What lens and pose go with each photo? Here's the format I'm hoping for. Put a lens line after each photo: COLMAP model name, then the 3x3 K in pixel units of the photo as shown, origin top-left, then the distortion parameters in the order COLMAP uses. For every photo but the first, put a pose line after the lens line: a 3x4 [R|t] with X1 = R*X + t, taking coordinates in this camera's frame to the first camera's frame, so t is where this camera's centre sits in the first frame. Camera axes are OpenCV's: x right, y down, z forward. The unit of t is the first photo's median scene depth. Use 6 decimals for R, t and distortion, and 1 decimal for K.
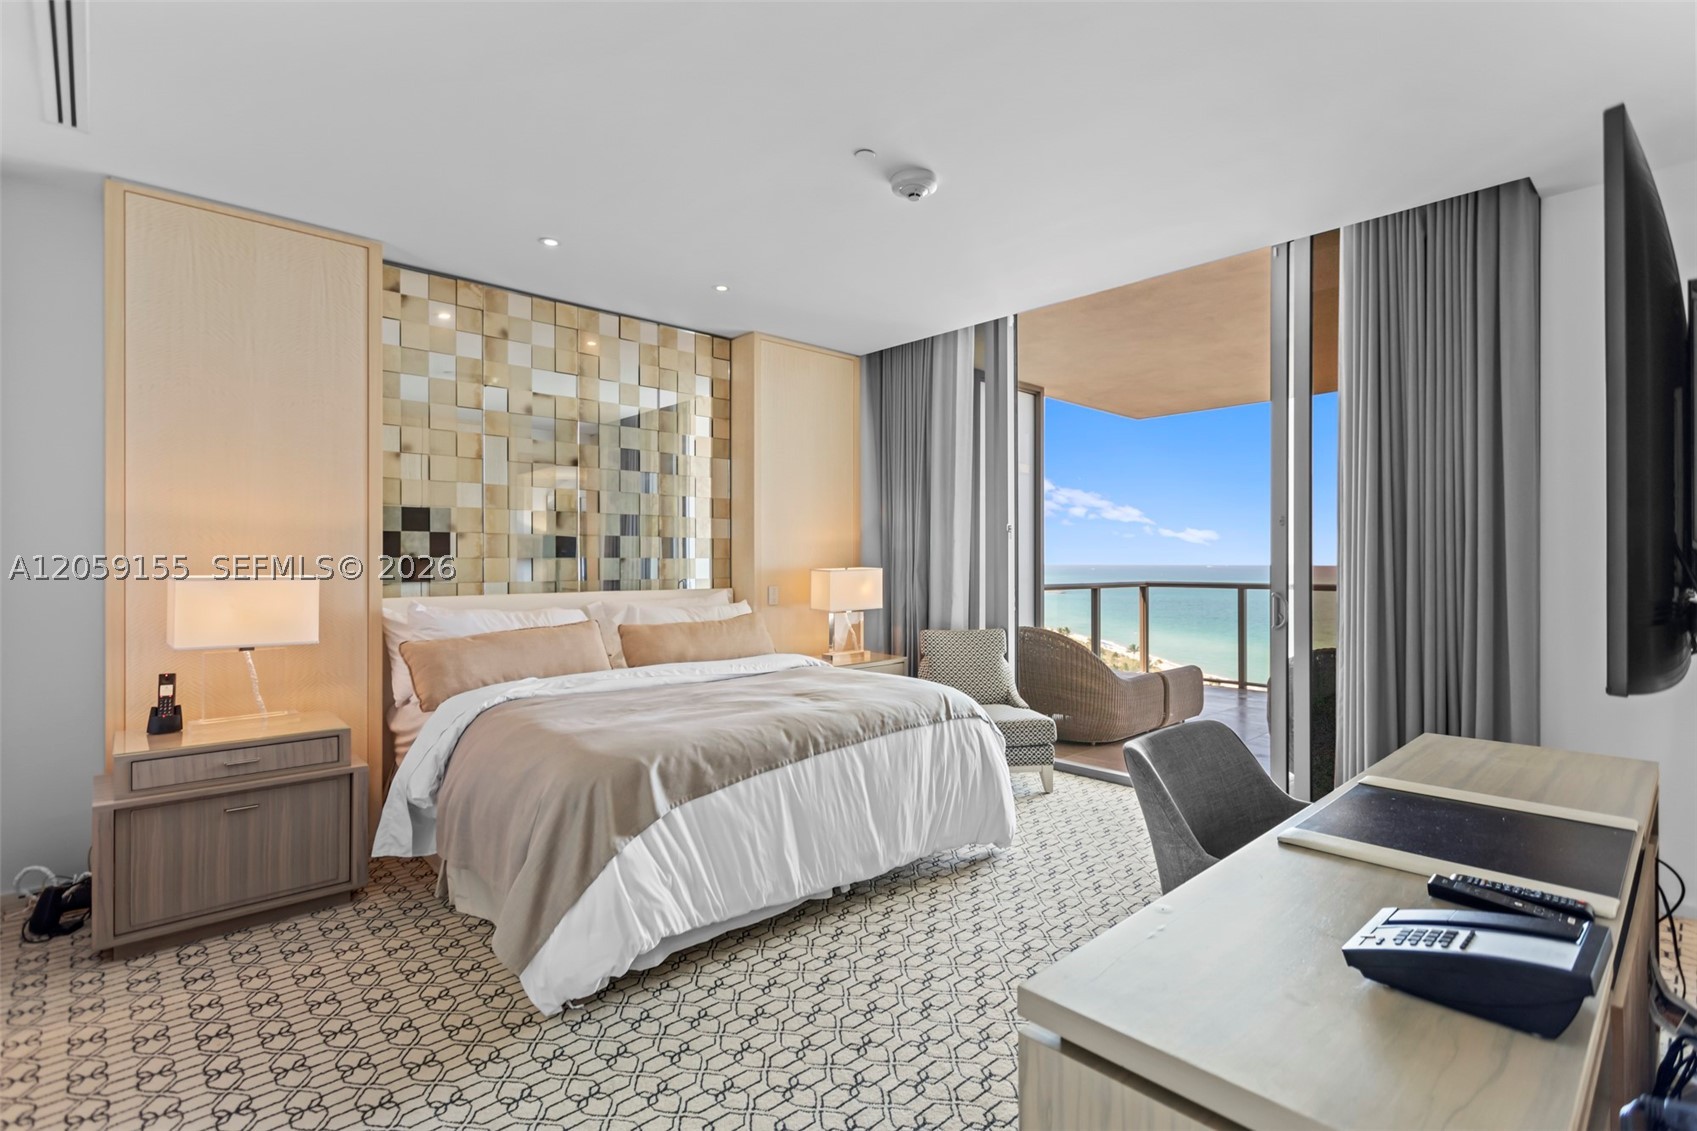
lens RADIAL K [[802.7, 0, 847.0], [0, 802.7, 561.2], [0, 0, 1]] dist [-0.002331, -0.000065]
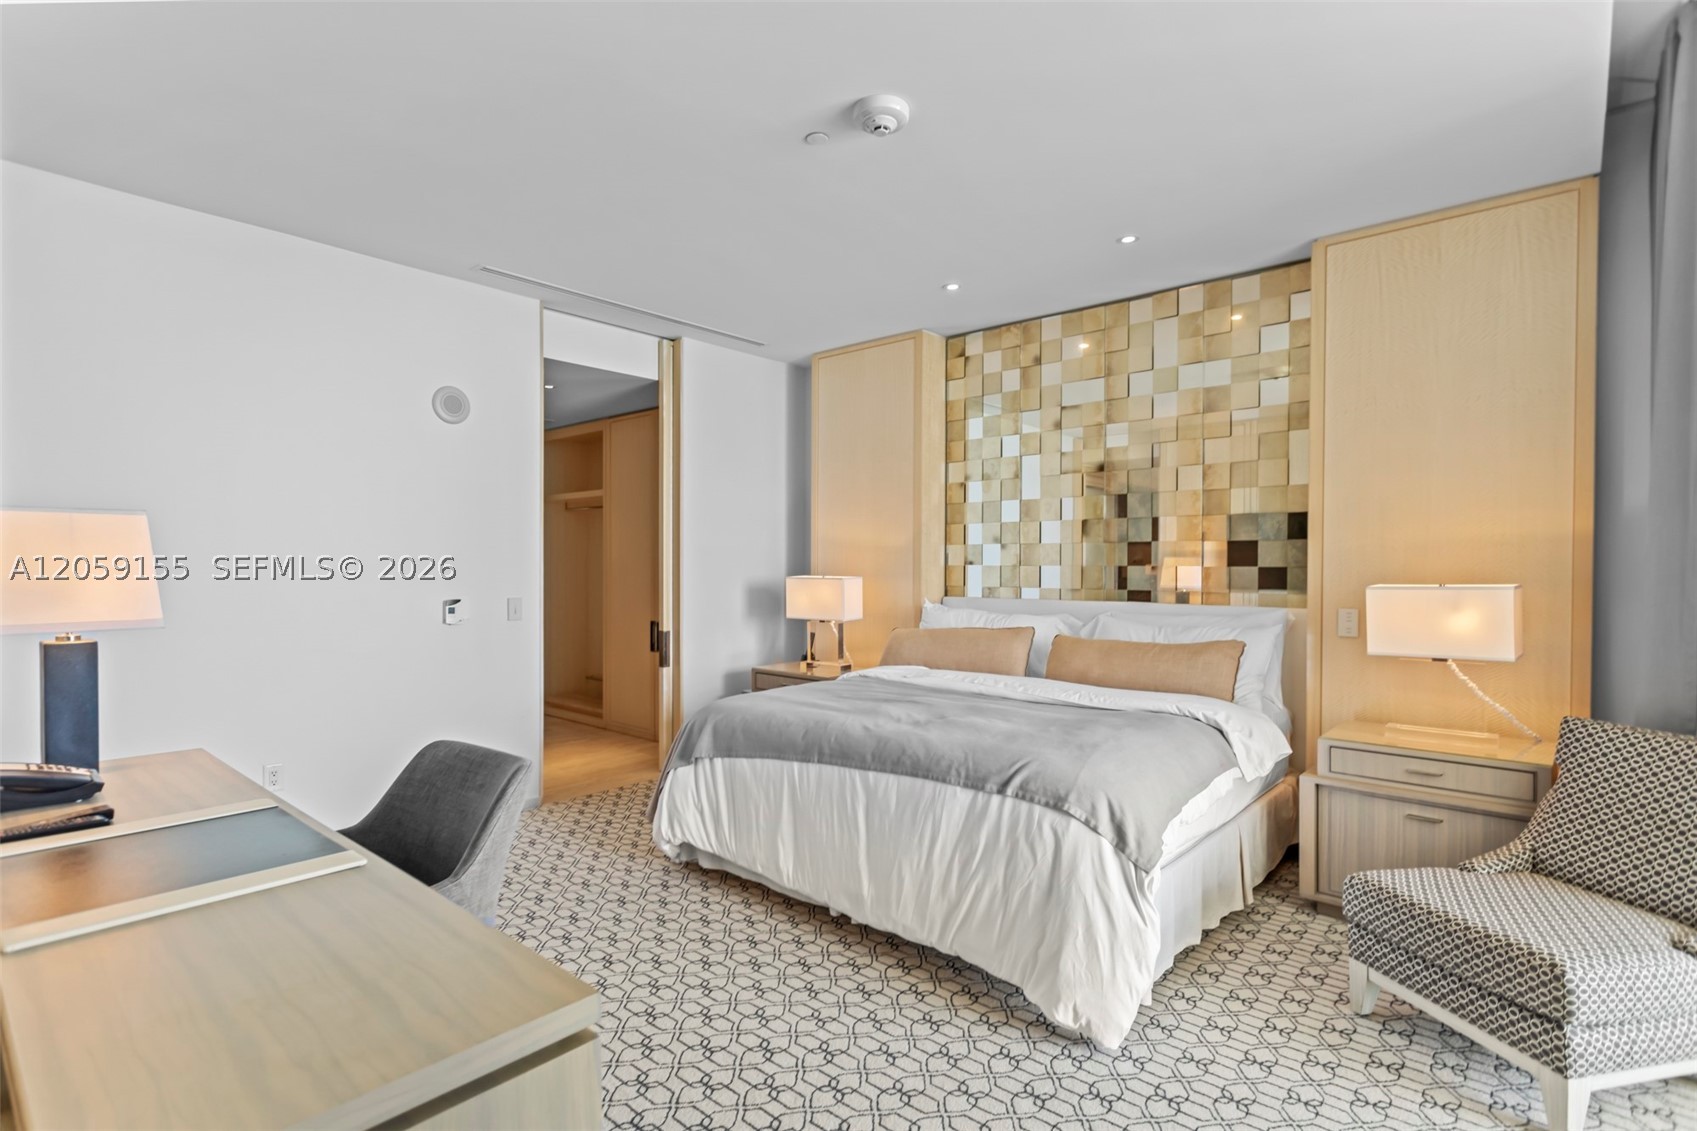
lens RADIAL K [[829.3, 0, 841.2], [0, 829.3, 576.2], [0, 0, 1]] dist [0.000319, 0.000293]
pose [[0.093996, 0.014297, -0.995470, 0.870175], [-0.003413, 0.999896, 0.014038, -0.006403], [0.995567, 0.002078, 0.094035, 0.814797]]
